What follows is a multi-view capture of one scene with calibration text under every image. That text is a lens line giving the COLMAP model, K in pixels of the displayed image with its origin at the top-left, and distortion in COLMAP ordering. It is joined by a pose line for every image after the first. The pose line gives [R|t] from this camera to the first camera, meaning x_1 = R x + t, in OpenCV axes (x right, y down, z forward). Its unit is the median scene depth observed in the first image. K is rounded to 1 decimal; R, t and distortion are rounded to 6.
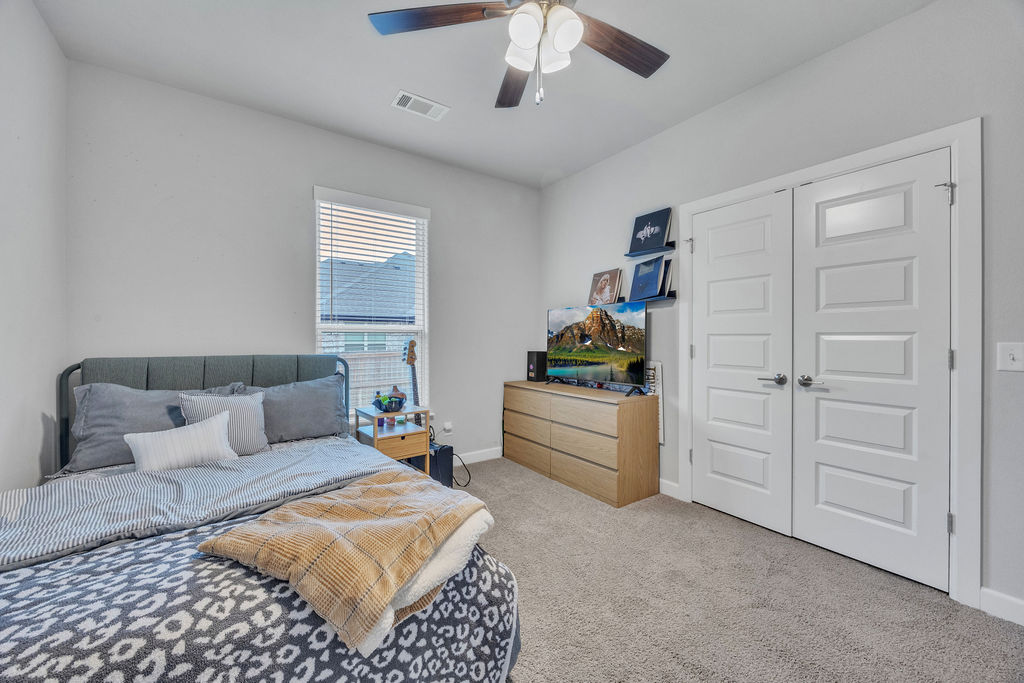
lens RADIAL K [[385.9, 0, 509.2], [0, 385.9, 337.6], [0, 0, 1]] dist [0.001303, 0.000015]
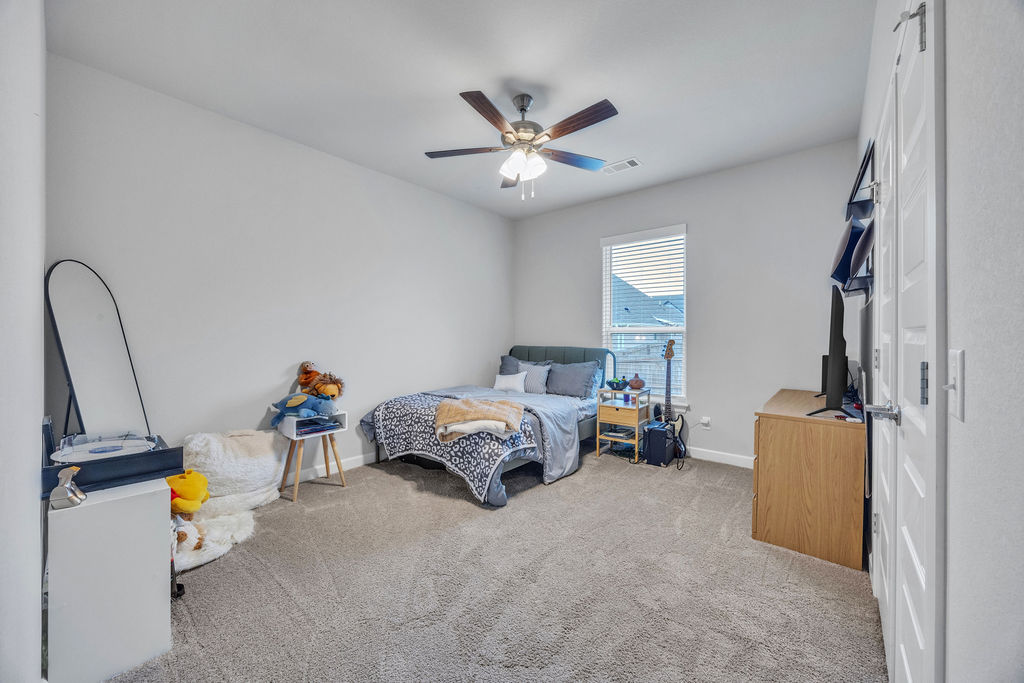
lens RADIAL K [[385.9, 0, 509.1], [0, 385.9, 337.9], [0, 0, 1]] dist [0.001303, 0.000015]
pose [[0.269468, 0.006039, -0.962990, 1.068844], [-0.005395, 0.999974, 0.004761, -0.001617], [0.962994, 0.003912, 0.269494, 0.281063]]
